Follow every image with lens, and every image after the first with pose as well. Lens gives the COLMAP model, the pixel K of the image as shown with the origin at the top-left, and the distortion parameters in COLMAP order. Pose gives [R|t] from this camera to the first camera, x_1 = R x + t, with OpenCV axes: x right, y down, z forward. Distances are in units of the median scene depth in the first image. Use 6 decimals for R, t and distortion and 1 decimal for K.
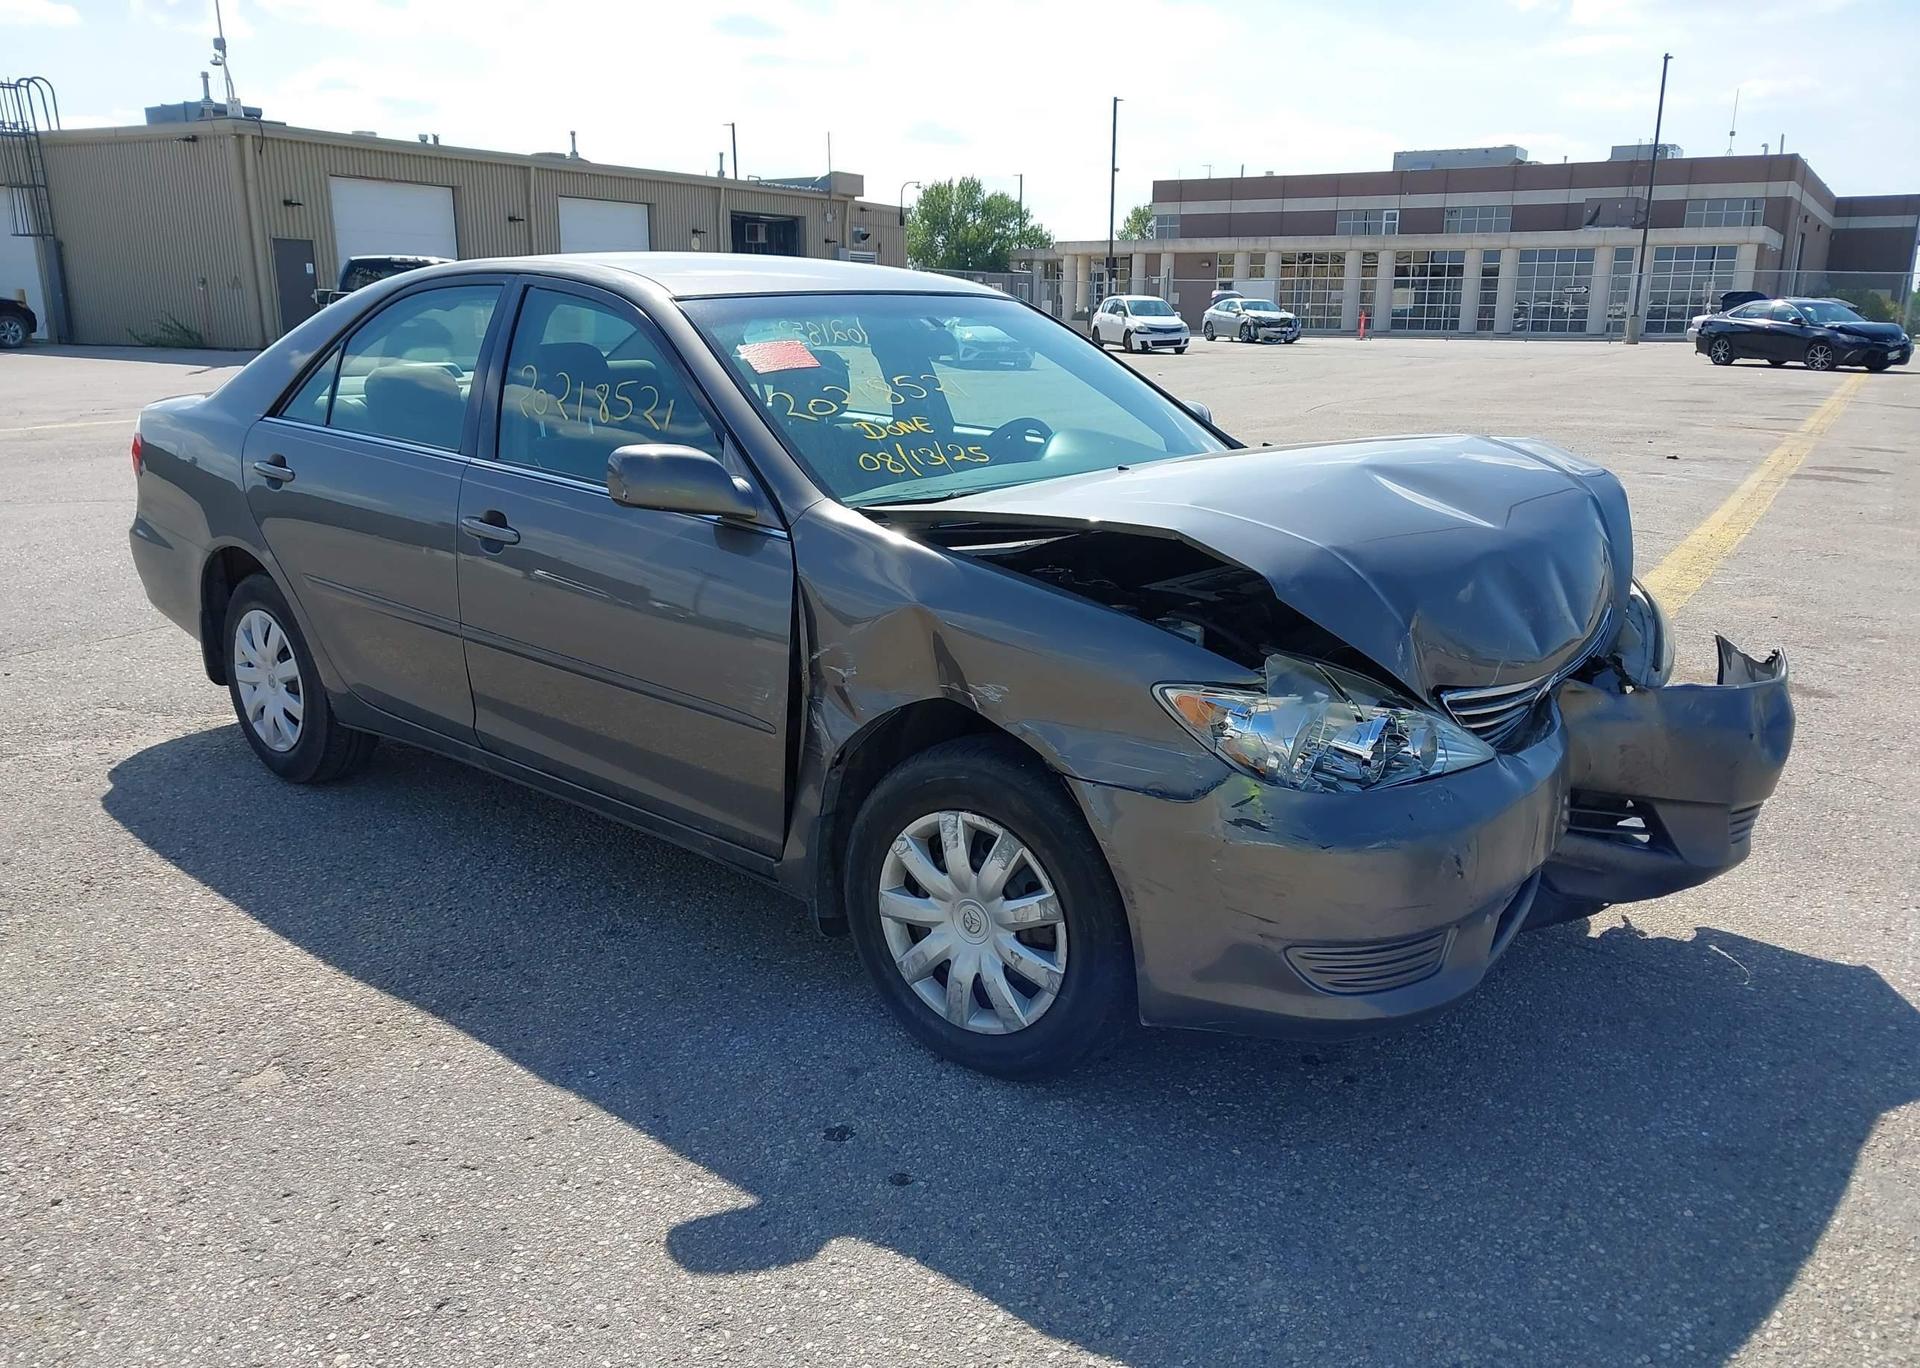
lens RADIAL K [[1535.8, 0, 942.1], [0, 1535.8, 693.8], [0, 0, 1]] dist [-0.008810, 0.008458]
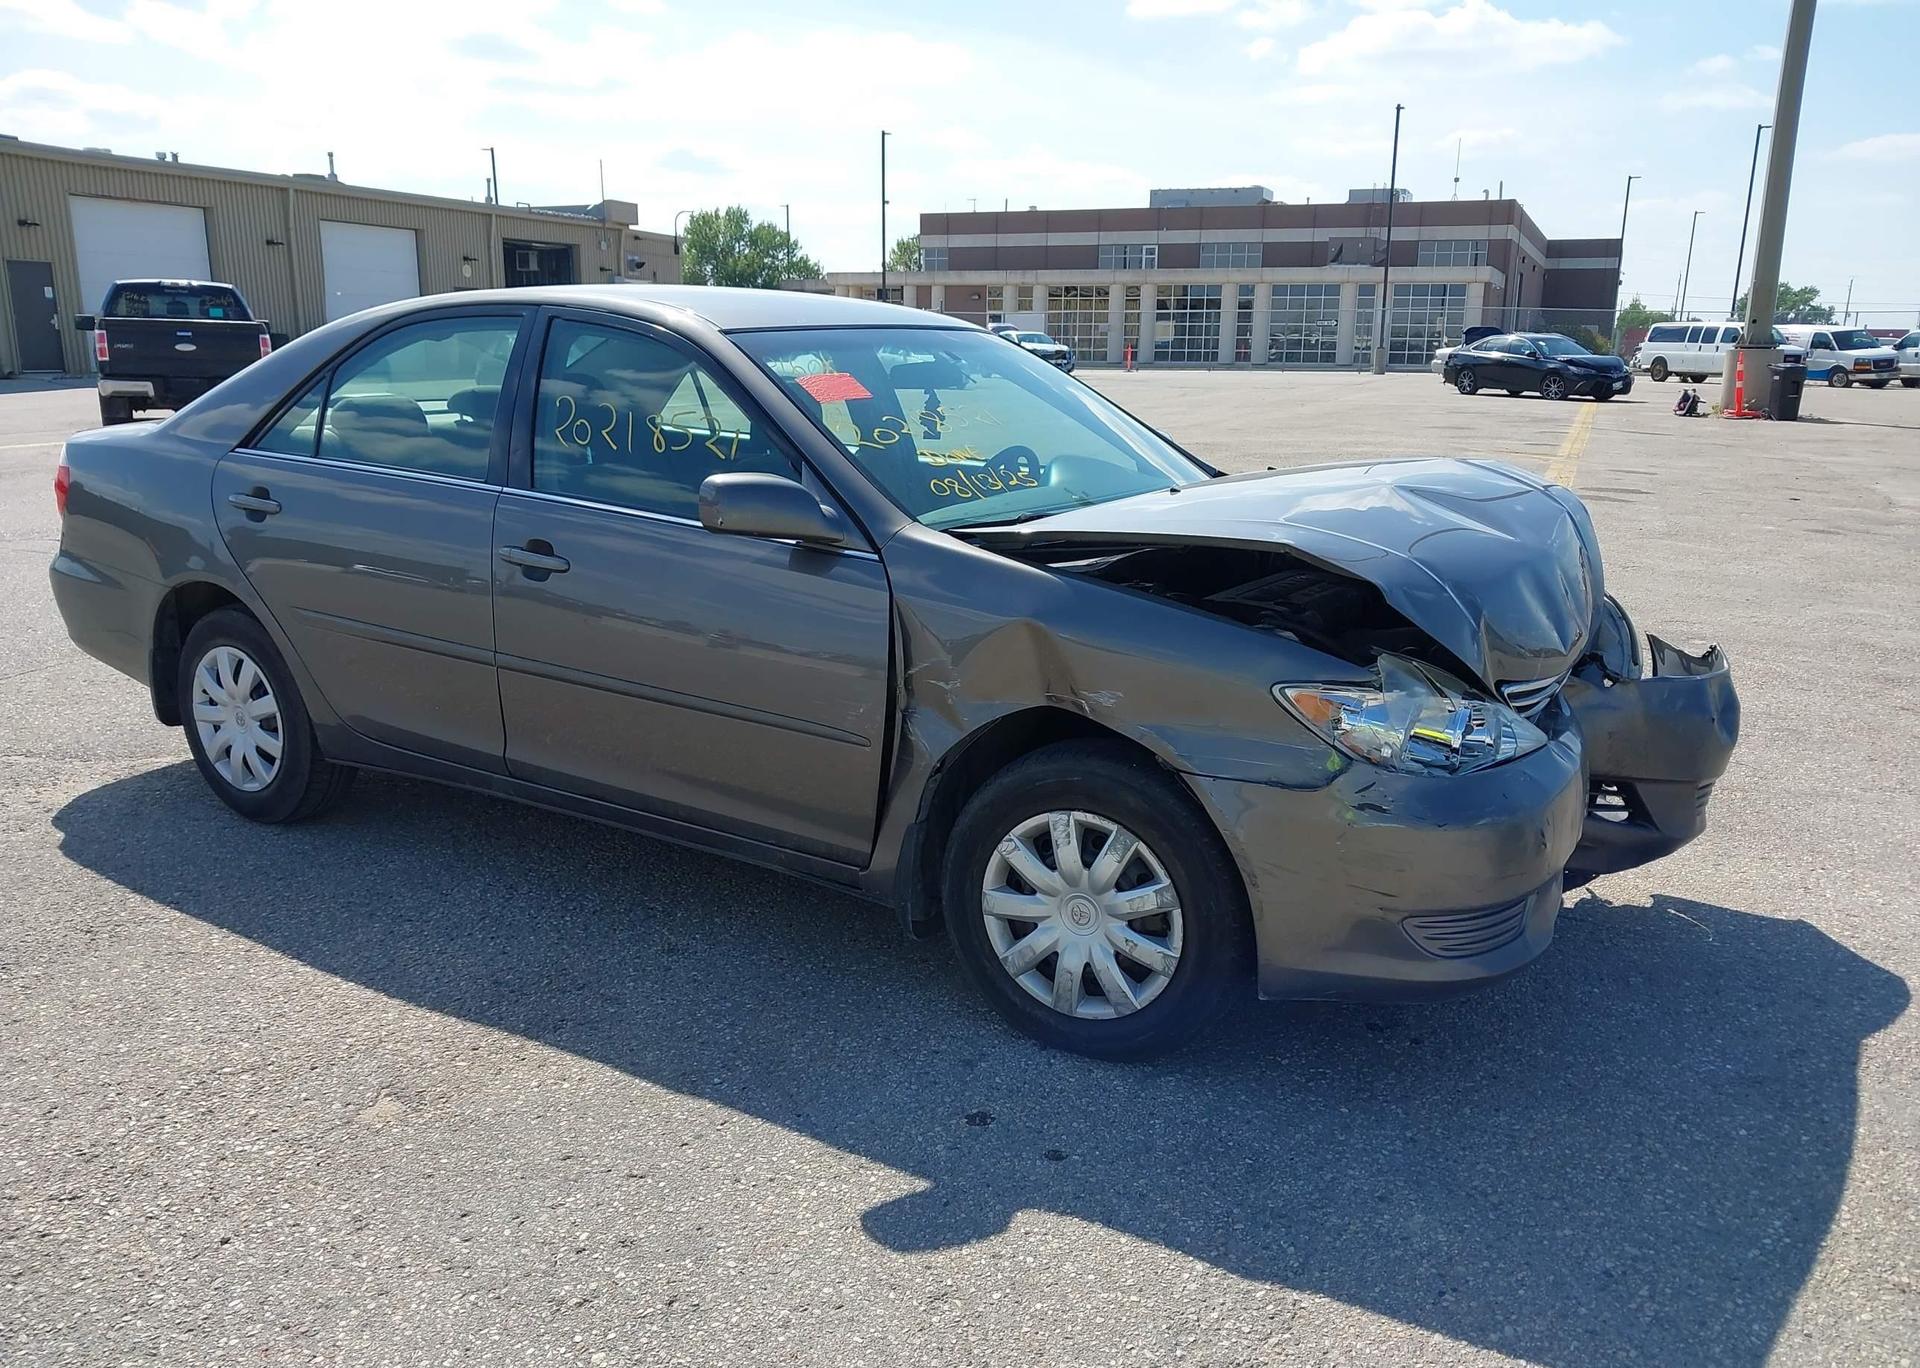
lens RADIAL K [[1535.8, 0, 944.8], [0, 1535.8, 694.6], [0, 0, 1]] dist [-0.008810, 0.008458]
pose [[0.988645, -0.028782, 0.147489, -0.201069], [0.031430, 0.999383, -0.015653, 0.008079], [-0.146947, 0.020111, 0.988940, -0.041035]]
